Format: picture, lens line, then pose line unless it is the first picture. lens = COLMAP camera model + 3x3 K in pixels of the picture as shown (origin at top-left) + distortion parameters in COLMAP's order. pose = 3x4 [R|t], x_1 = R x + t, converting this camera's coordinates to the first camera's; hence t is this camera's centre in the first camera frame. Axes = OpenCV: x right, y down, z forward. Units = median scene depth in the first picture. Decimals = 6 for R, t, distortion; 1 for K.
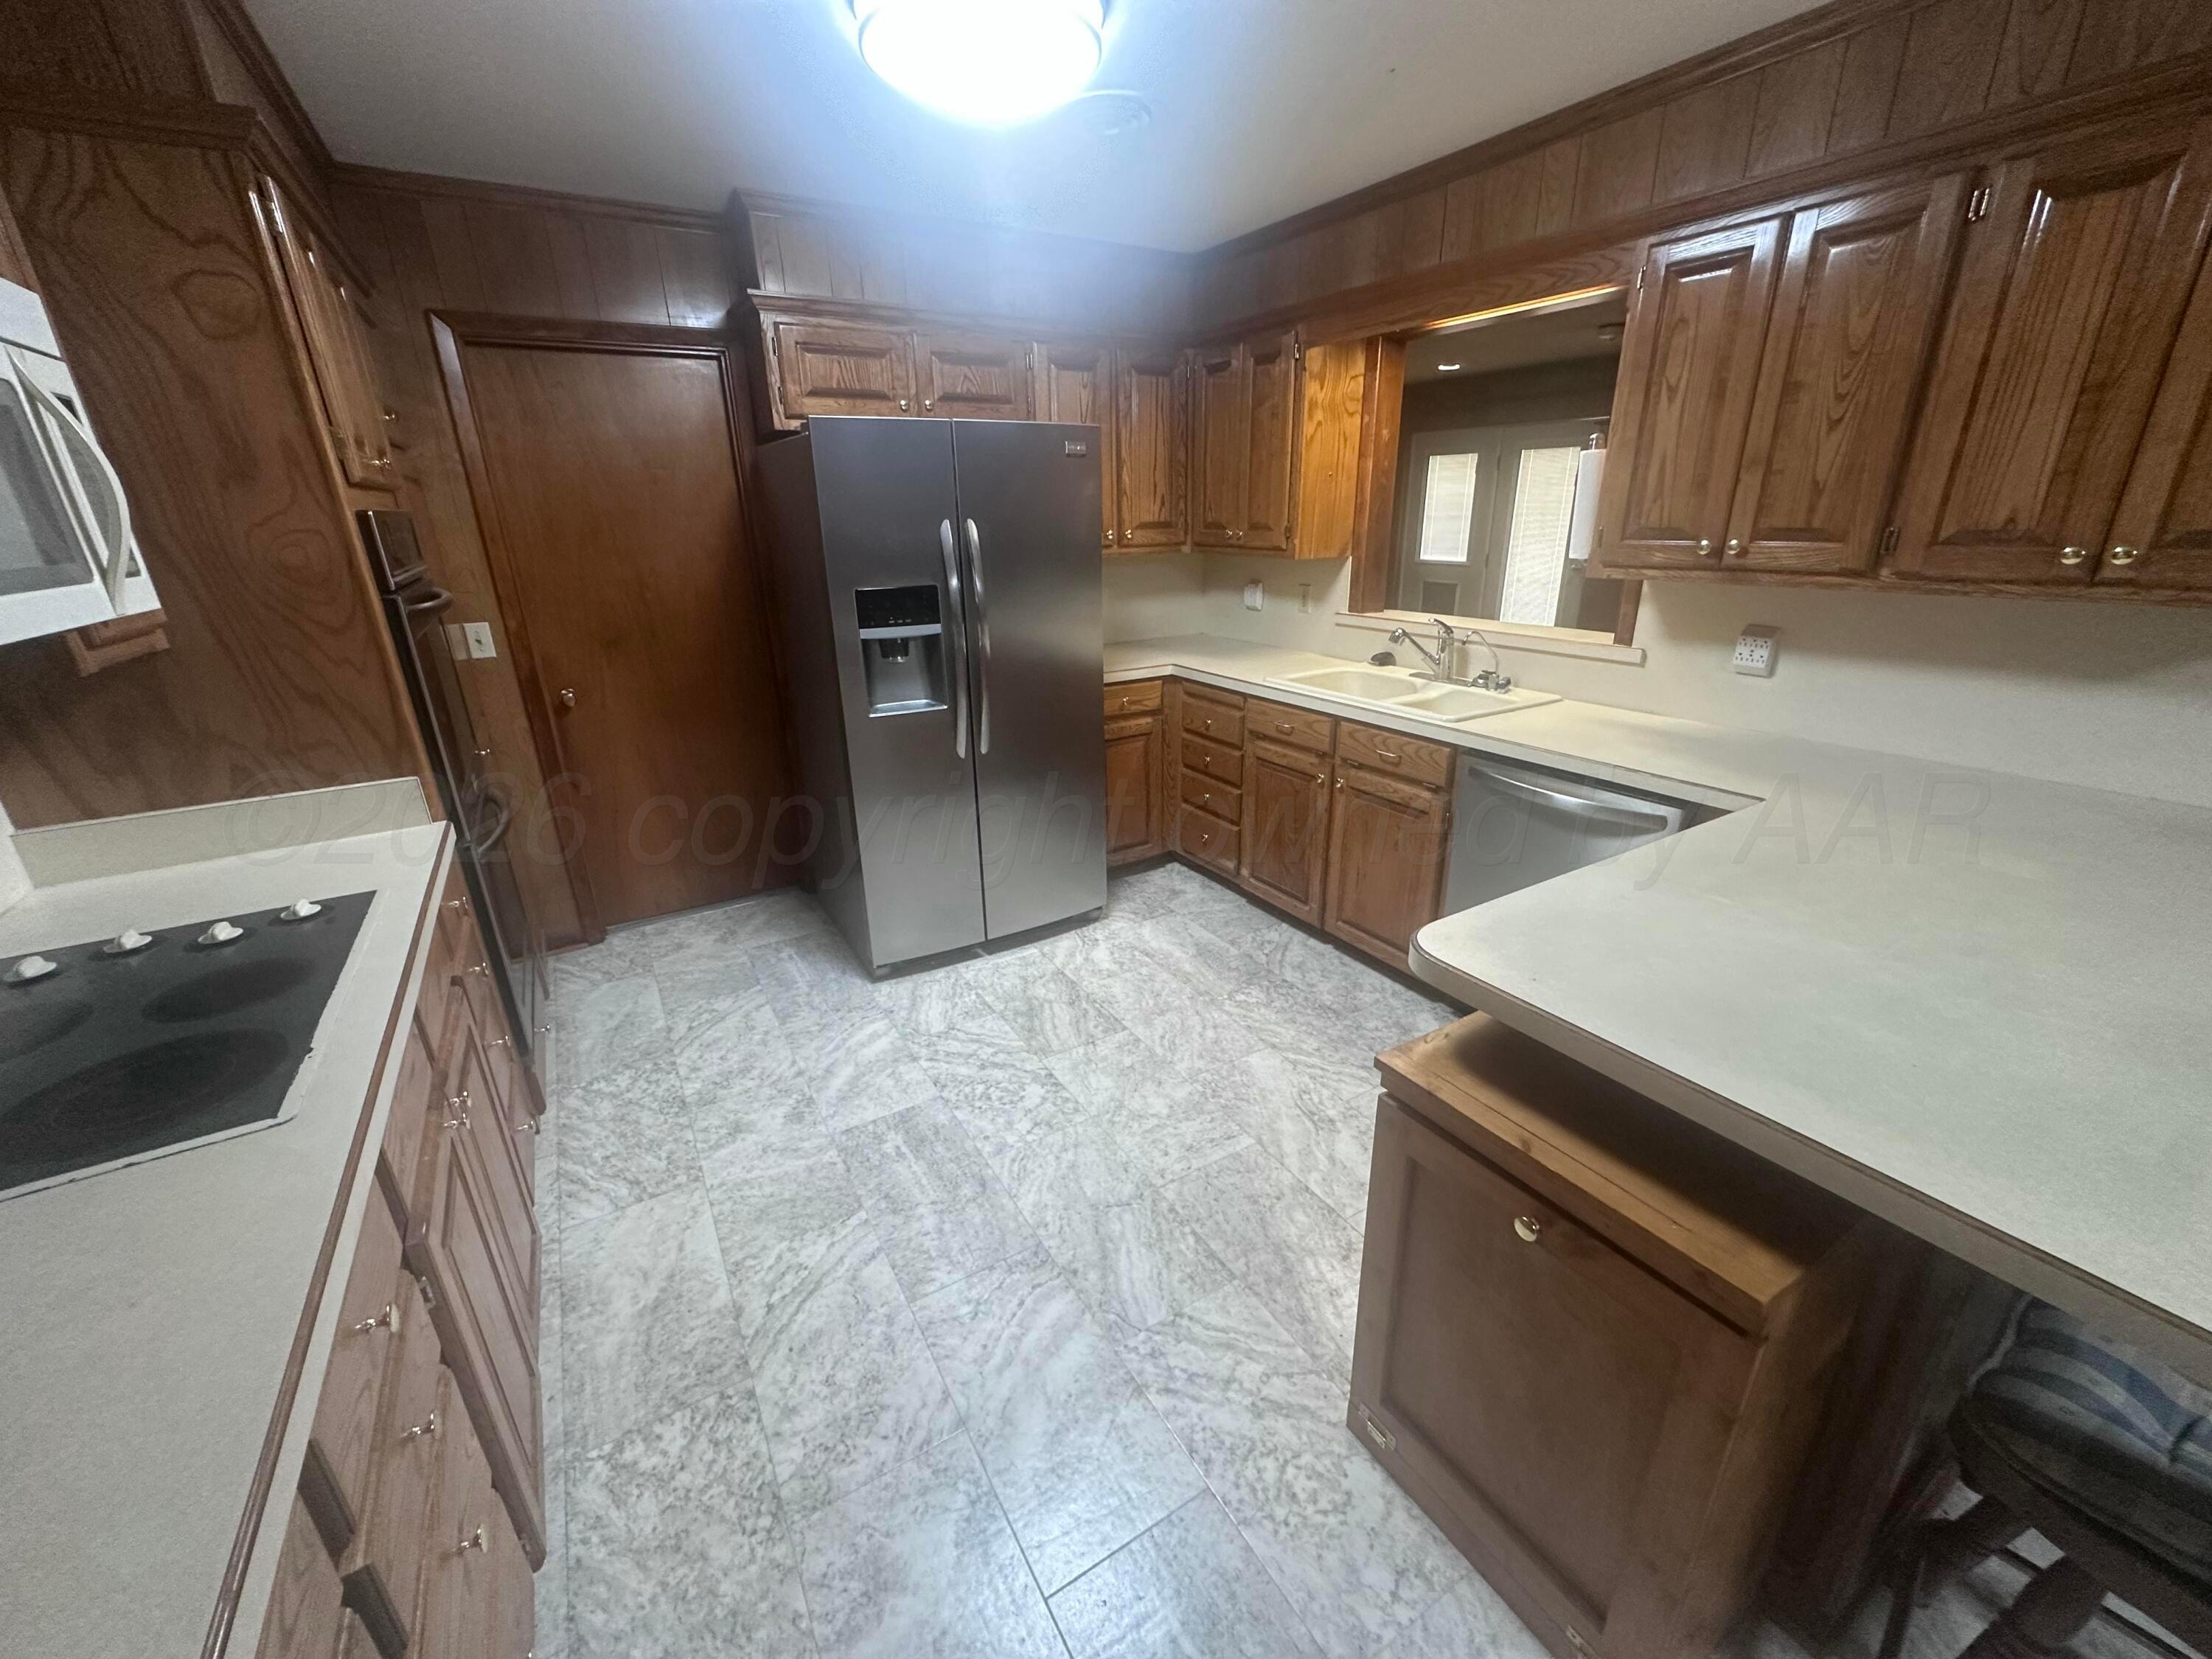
lens RADIAL K [[886.3, 0, 1108.9], [0, 886.3, 830.8], [0, 0, 1]] dist [-0.006298, 0.001076]
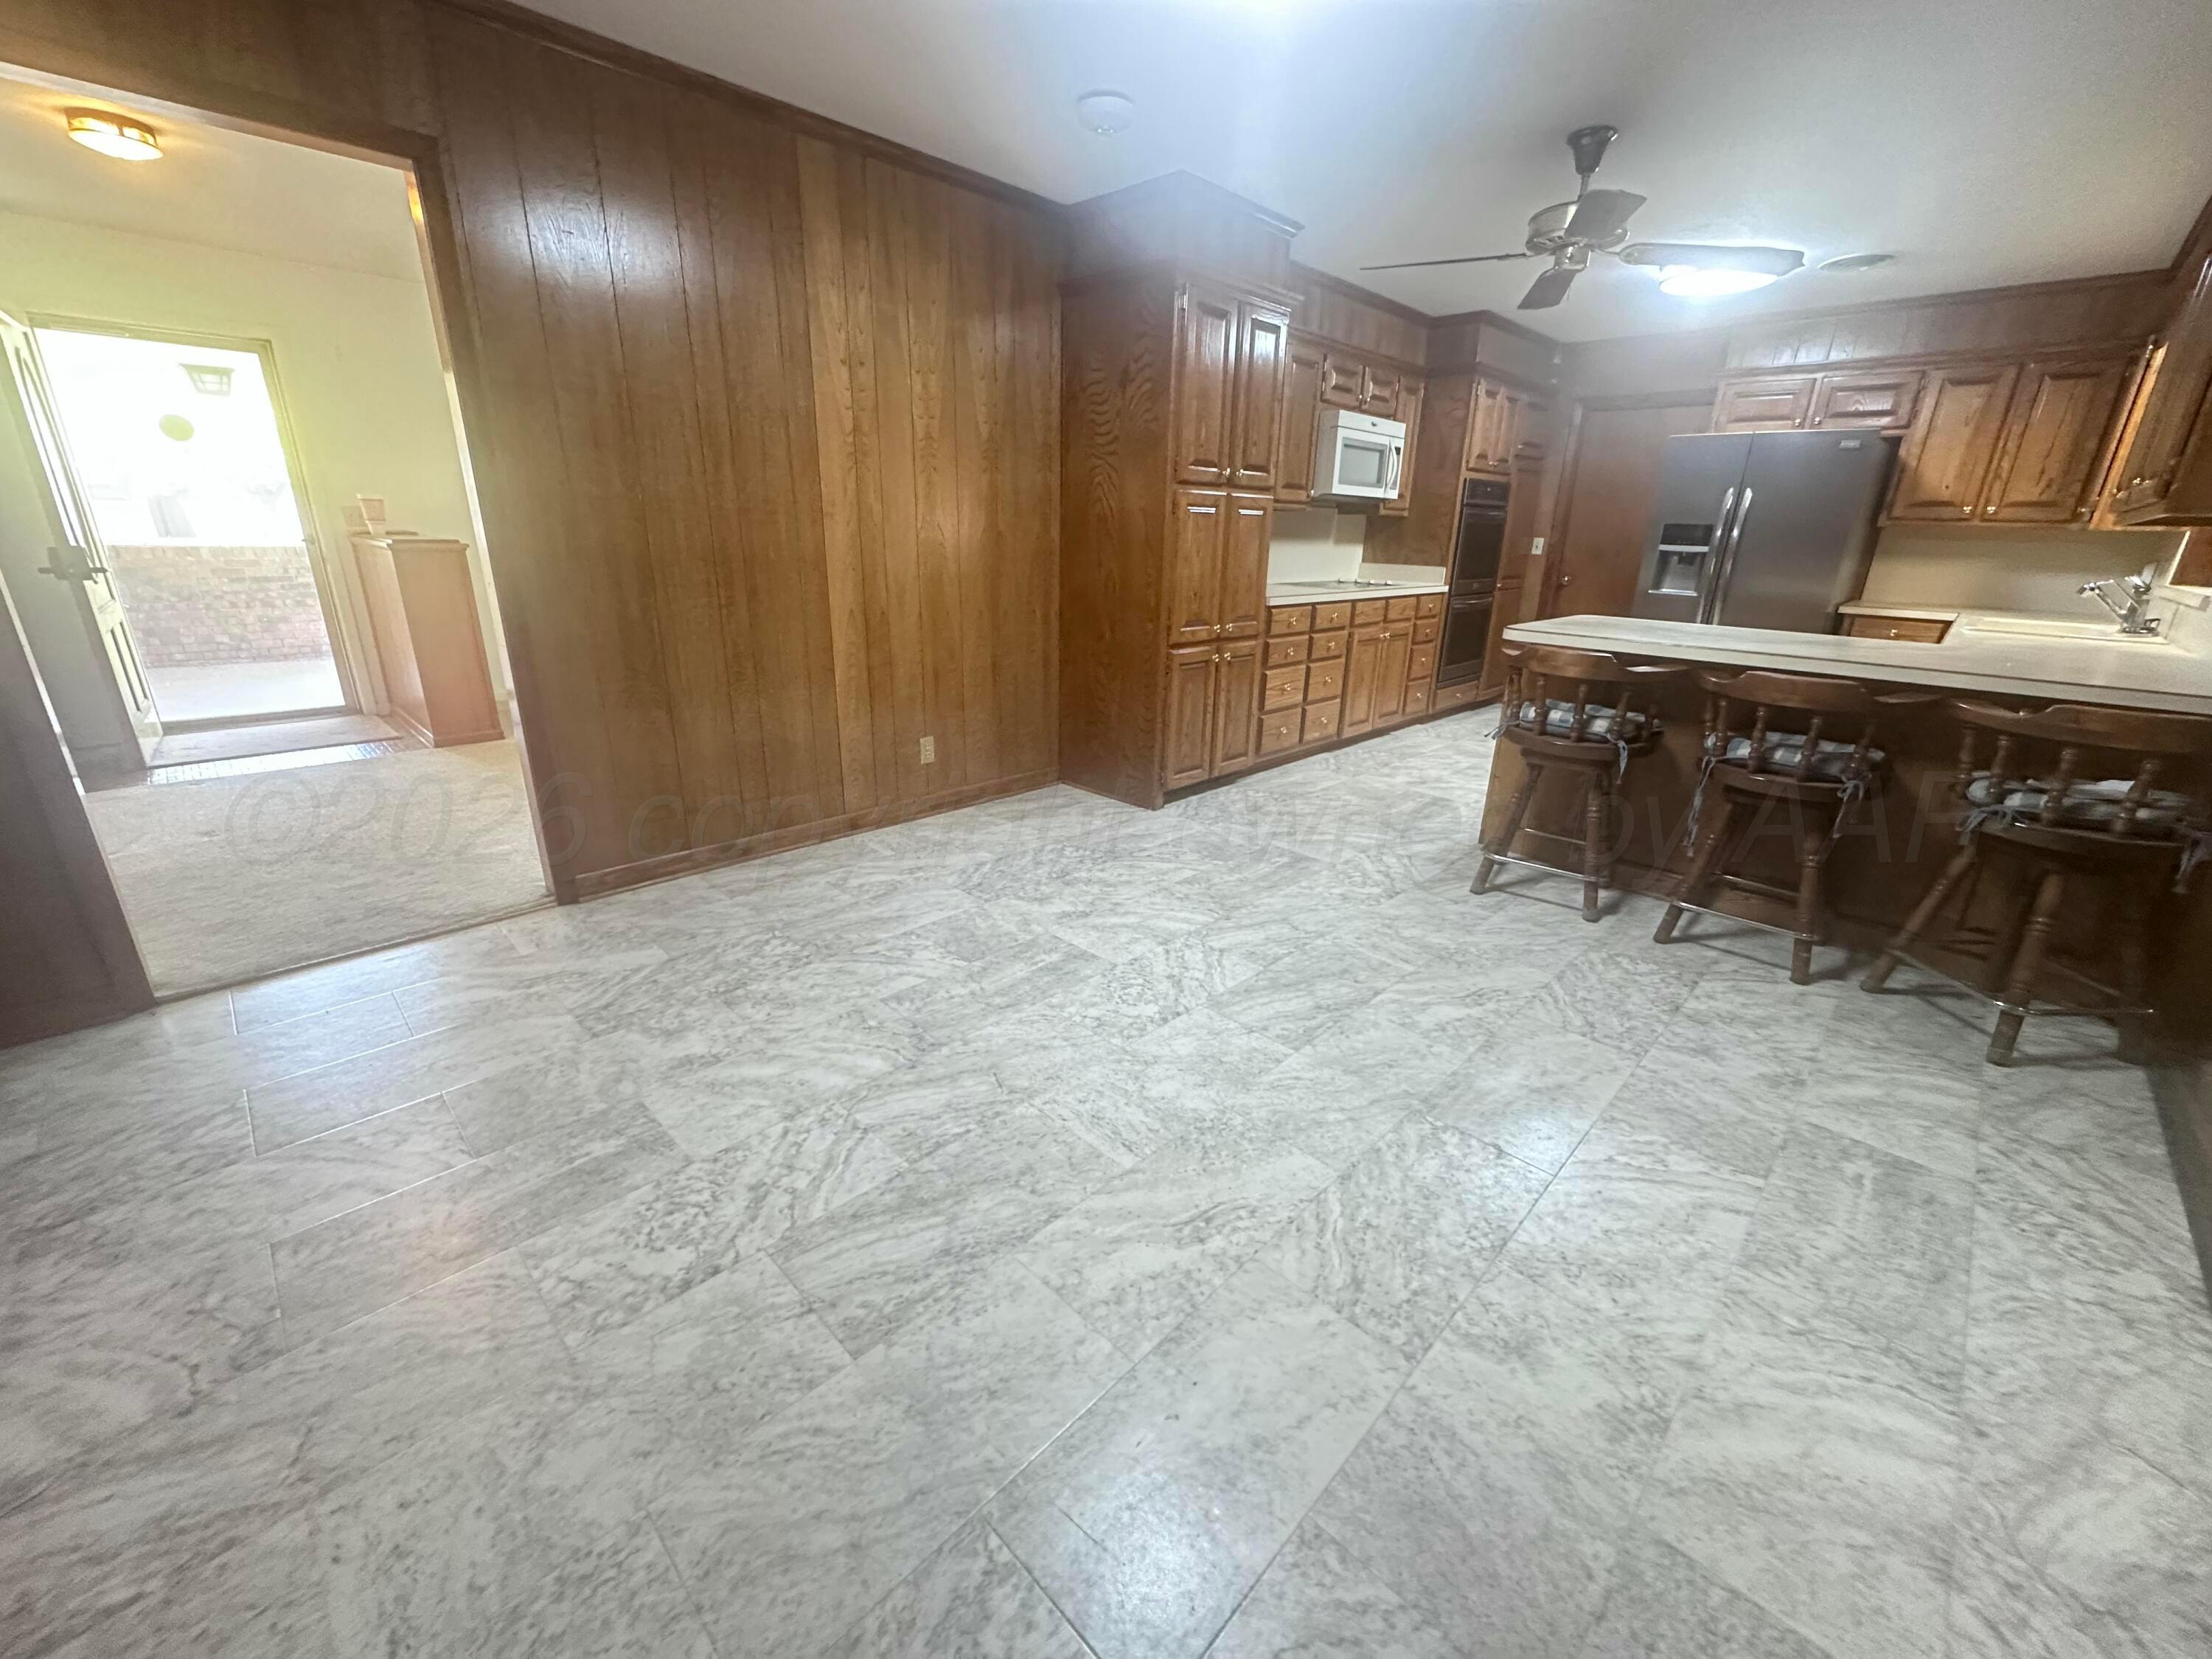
lens RADIAL K [[886.3, 0, 1108.0], [0, 886.3, 830.8], [0, 0, 1]] dist [-0.006298, 0.001076]
pose [[0.251603, 0.342127, -0.905343, 0.922949], [-0.365503, 0.899753, 0.238438, -0.122281], [0.896160, 0.270914, 0.351429, 0.744157]]
